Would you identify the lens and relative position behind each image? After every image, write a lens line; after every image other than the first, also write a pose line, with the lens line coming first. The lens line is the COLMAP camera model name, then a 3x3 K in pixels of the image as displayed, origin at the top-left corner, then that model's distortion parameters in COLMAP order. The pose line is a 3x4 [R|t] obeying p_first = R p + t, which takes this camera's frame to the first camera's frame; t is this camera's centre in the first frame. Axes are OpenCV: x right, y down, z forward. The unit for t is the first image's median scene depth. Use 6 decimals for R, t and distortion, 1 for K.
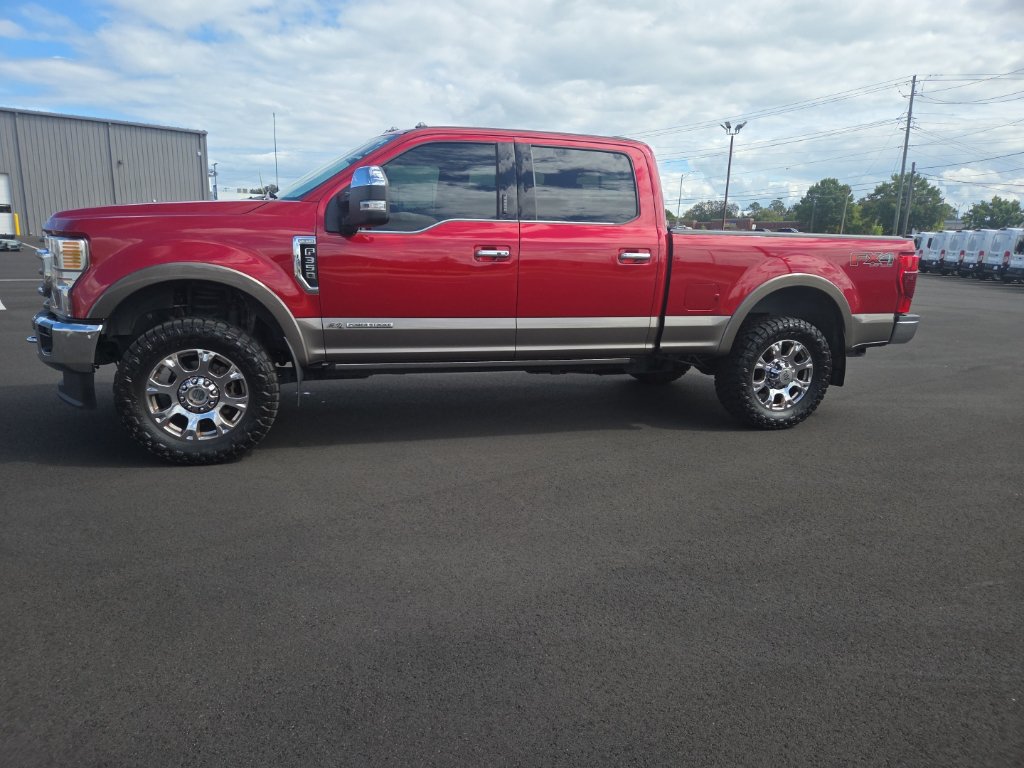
lens RADIAL K [[685.2, 0, 497.8], [0, 685.2, 391.6], [0, 0, 1]] dist [0.066125, -0.056121]
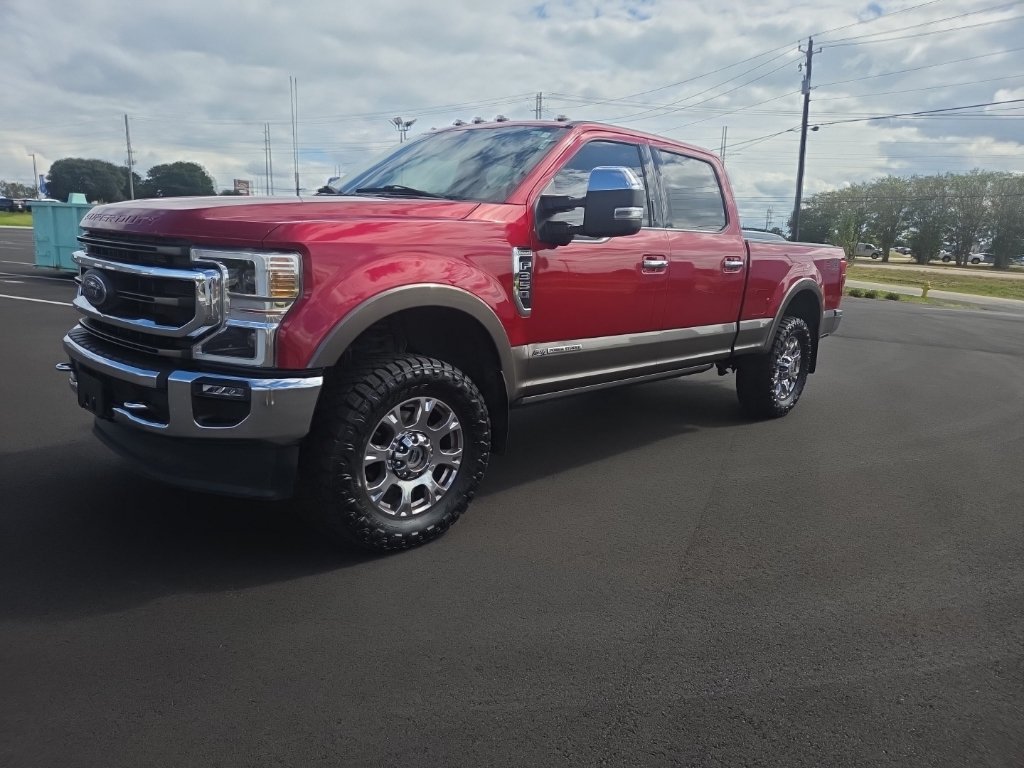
lens RADIAL K [[685.2, 0, 500.1], [0, 685.2, 397.3], [0, 0, 1]] dist [0.066125, -0.056121]
pose [[0.879969, -0.095585, 0.465314, -0.576975], [0.085672, 0.995418, 0.042463, -0.069554], [-0.467241, 0.002498, 0.884126, 0.241841]]
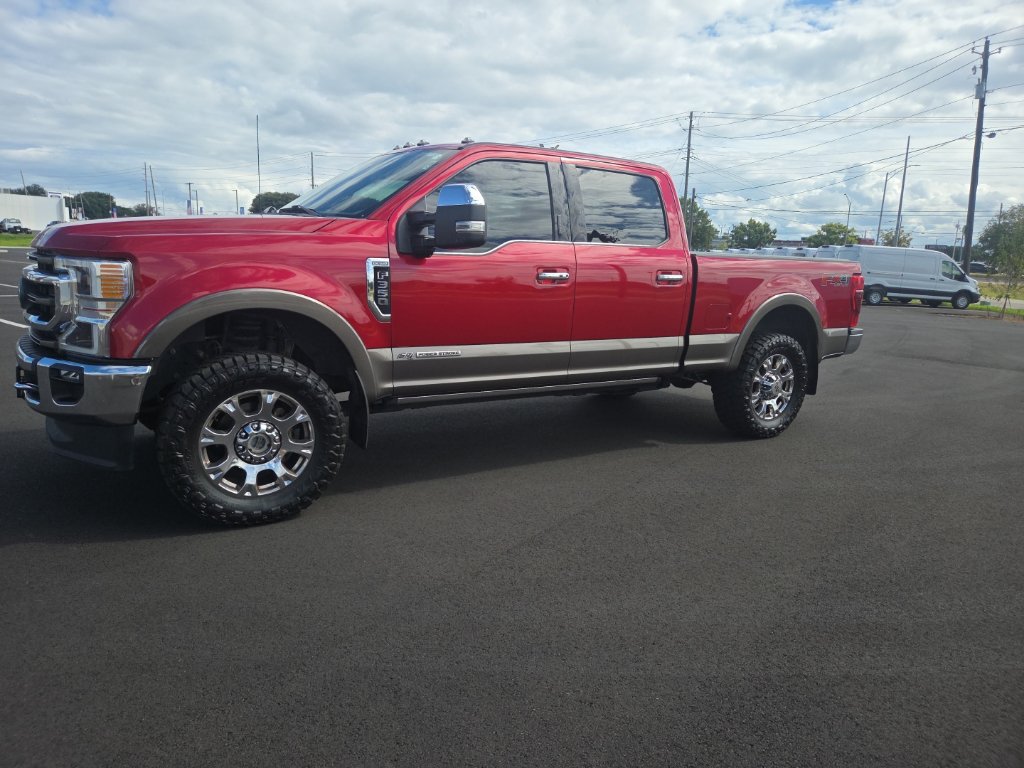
lens RADIAL K [[685.2, 0, 500.2], [0, 685.2, 385.7], [0, 0, 1]] dist [0.066125, -0.056121]
pose [[0.963239, -0.042059, 0.265333, -0.306722], [0.048542, 0.998660, -0.017920, -0.029632], [-0.264224, 0.030141, 0.963990, 0.083579]]
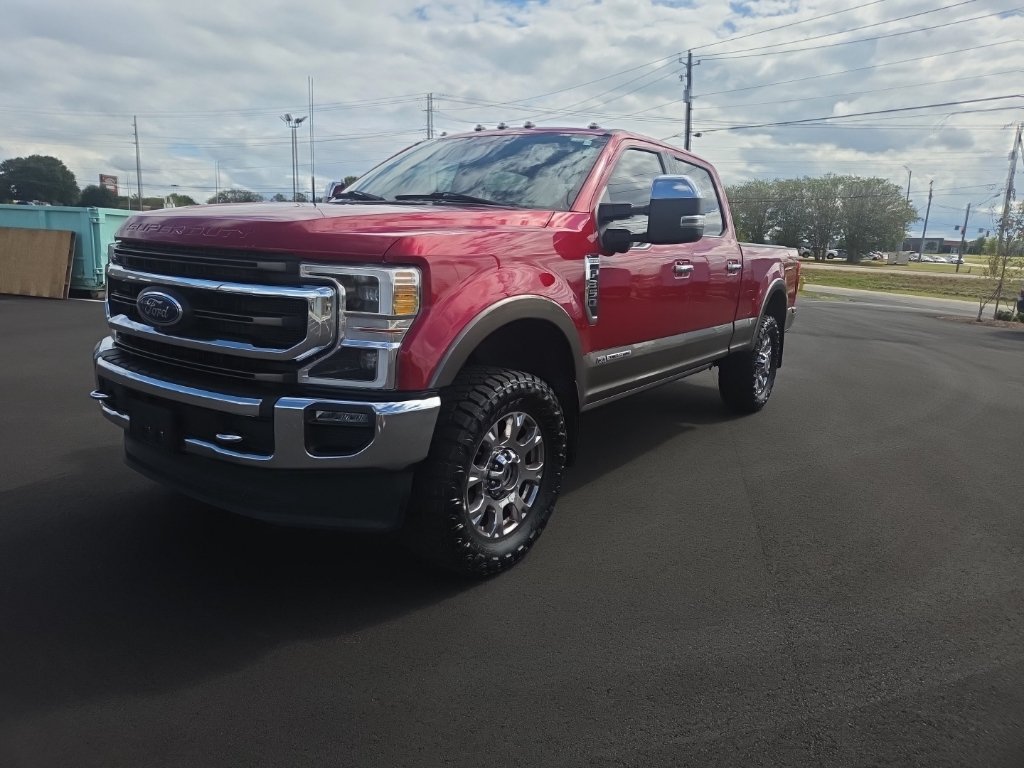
lens RADIAL K [[685.2, 0, 497.5], [0, 685.2, 375.2], [0, 0, 1]] dist [0.066125, -0.056121]
pose [[0.796827, -0.111158, 0.593894, -0.712316], [0.116134, 0.992780, 0.029999, -0.100669], [-0.592941, 0.045067, 0.803984, 0.349783]]
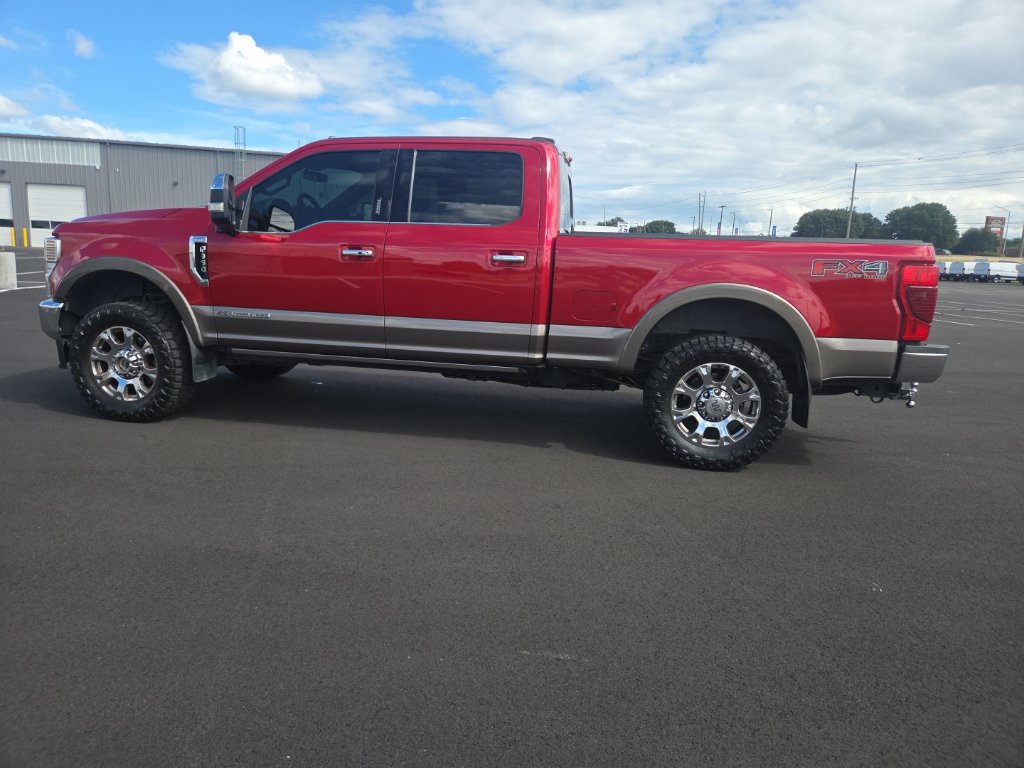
lens RADIAL K [[685.2, 0, 504.6], [0, 685.2, 376.3], [0, 0, 1]] dist [0.066125, -0.056121]
pose [[0.891613, 0.080200, -0.445639, 0.602911], [-0.107447, 0.993553, -0.036167, -0.001057], [0.439865, 0.080129, 0.894482, 0.158288]]
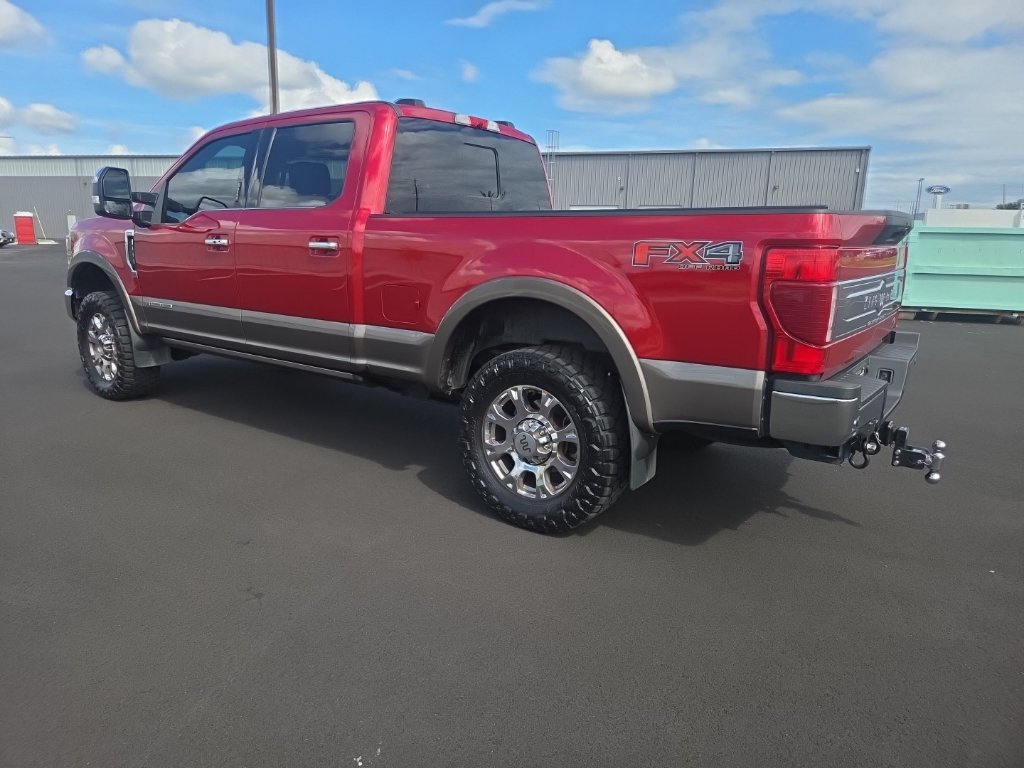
lens RADIAL K [[685.2, 0, 506.0], [0, 685.2, 389.7], [0, 0, 1]] dist [0.066125, -0.056121]
pose [[0.588028, 0.151715, -0.794485, 0.955018], [-0.178941, 0.982313, 0.055142, -0.108547], [0.788799, 0.109741, 0.604775, 0.666677]]
